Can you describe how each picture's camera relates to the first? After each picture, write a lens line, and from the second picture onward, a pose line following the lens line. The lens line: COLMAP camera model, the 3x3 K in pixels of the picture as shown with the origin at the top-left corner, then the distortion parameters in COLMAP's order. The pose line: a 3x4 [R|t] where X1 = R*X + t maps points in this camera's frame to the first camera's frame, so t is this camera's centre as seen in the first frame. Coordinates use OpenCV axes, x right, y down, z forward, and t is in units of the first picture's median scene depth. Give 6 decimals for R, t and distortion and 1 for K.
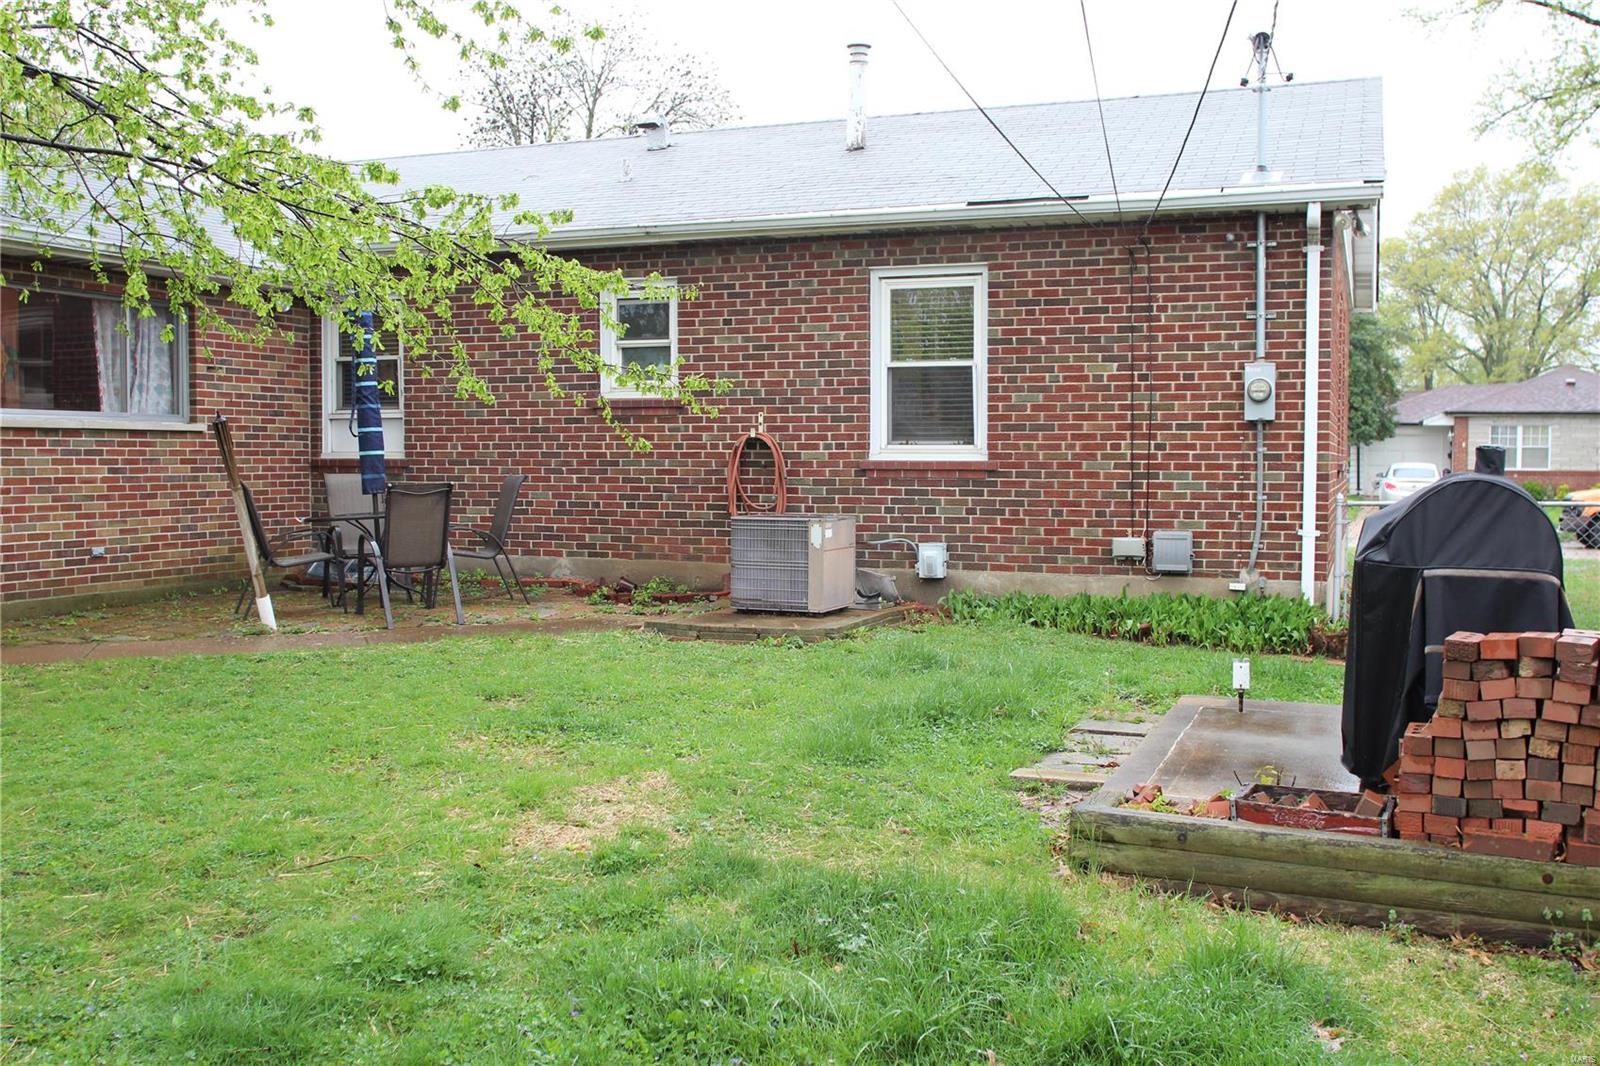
lens RADIAL K [[1476.8, 0, 816.2], [0, 1476.8, 525.9], [0, 0, 1]] dist [-0.079002, 0.065096]
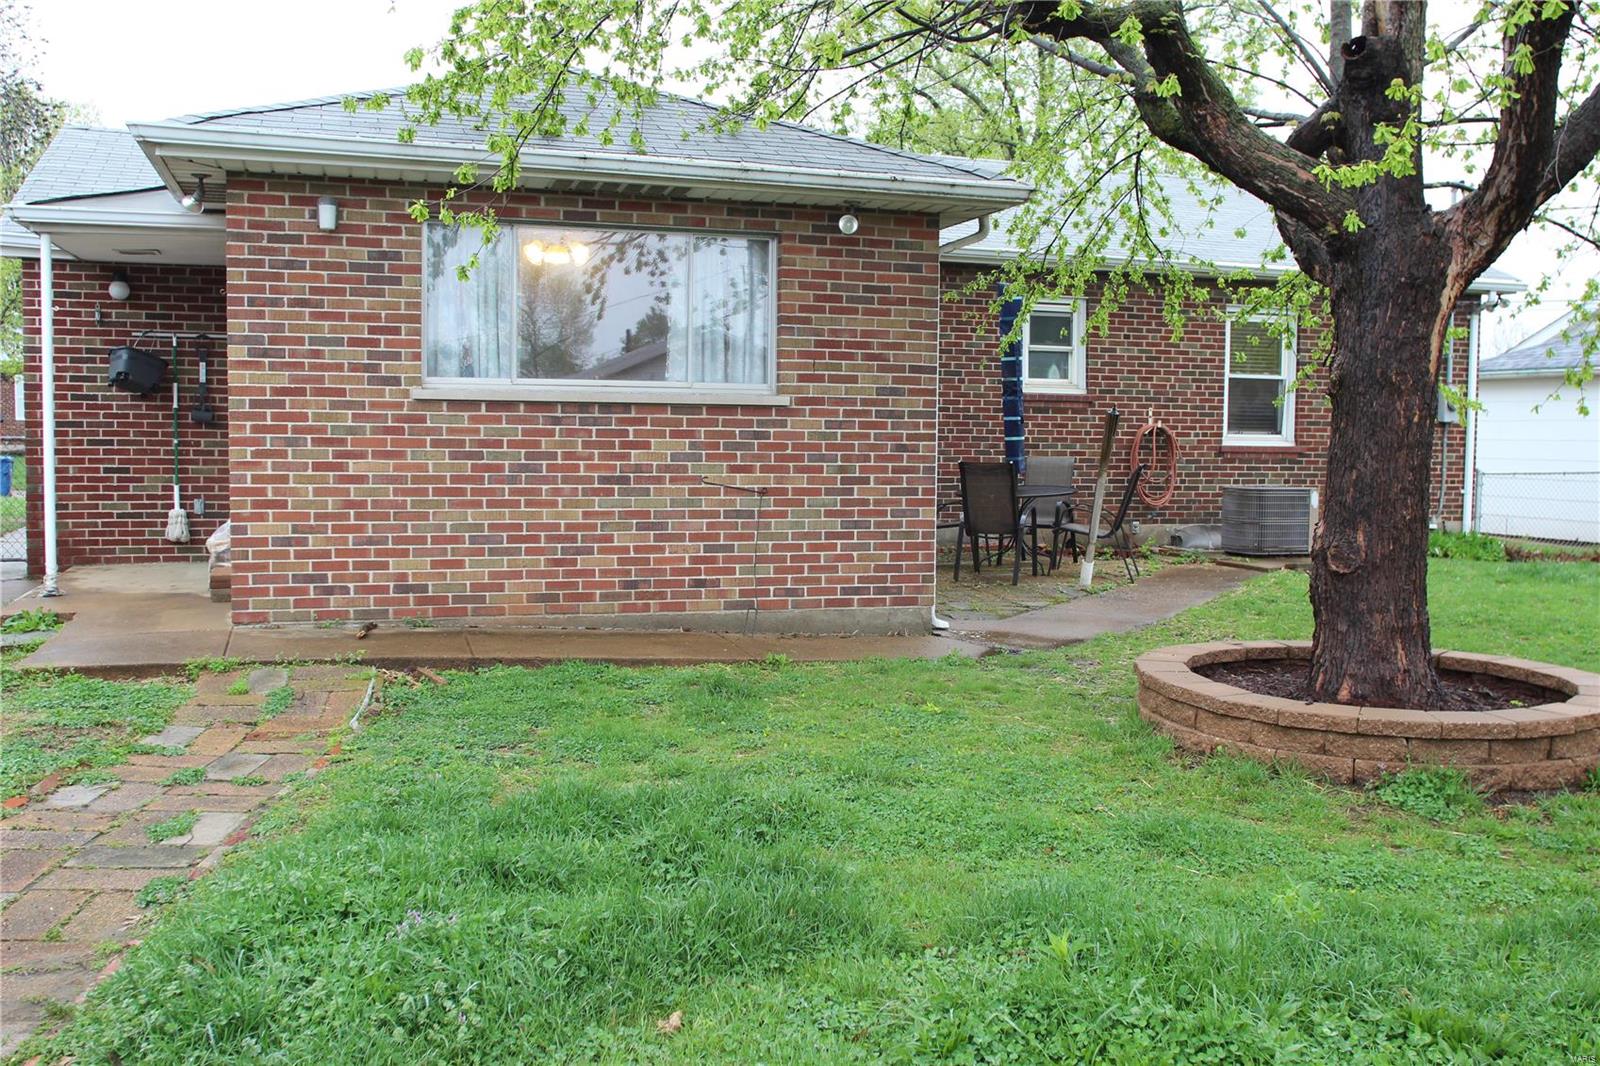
lens RADIAL K [[1476.8, 0, 816.2], [0, 1476.8, 525.9], [0, 0, 1]] dist [-0.079002, 0.065096]
pose [[0.766584, -0.027488, 0.641555, -1.123385], [0.026617, 0.999585, 0.011024, 0.005168], [-0.641592, 0.008626, 0.766998, 0.198726]]
